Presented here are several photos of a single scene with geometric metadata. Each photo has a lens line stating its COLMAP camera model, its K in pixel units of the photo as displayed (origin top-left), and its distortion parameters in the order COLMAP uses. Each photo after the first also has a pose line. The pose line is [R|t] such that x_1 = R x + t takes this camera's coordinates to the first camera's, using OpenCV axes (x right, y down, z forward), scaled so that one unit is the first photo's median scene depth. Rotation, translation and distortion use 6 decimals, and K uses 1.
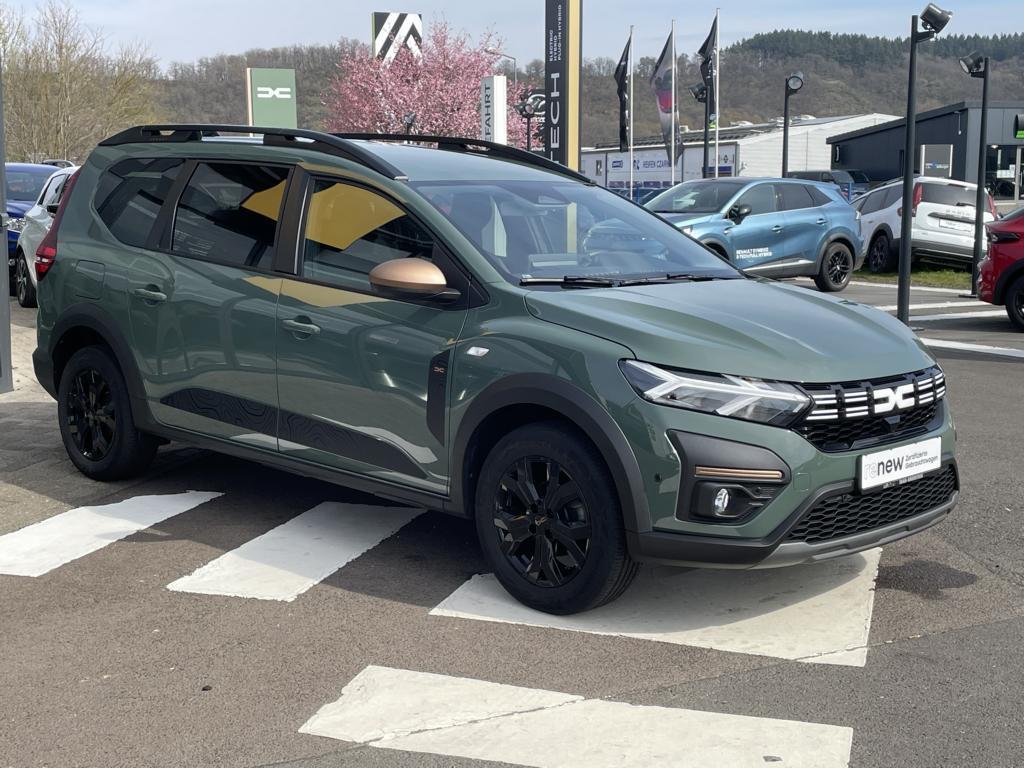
lens RADIAL K [[1371.3, 0, 512.0], [0, 1371.3, 387.2], [0, 0, 1]] dist [0.104750, 0.000000]
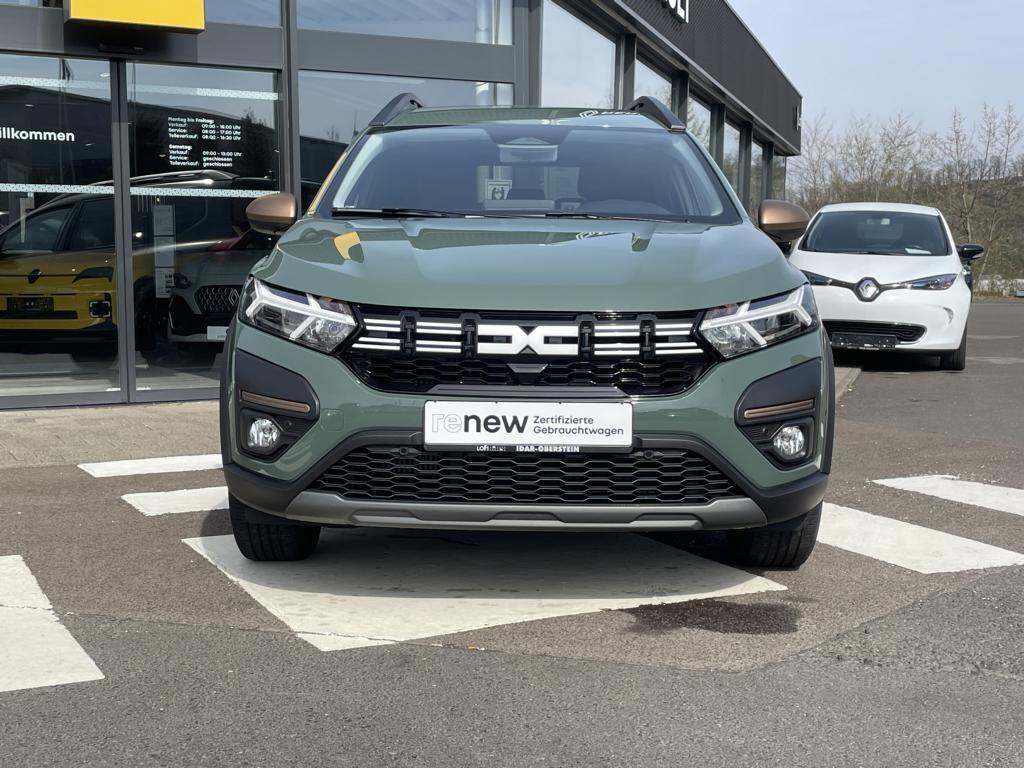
lens RADIAL K [[1371.3, 0, 512.0], [0, 1371.3, 381.3], [0, 0, 1]] dist [0.104750, 0.000000]
pose [[0.690342, 0.055728, -0.721334, 0.835046], [-0.105198, 0.994165, -0.023873, 0.050880], [0.715794, 0.092364, 0.692176, 0.479406]]
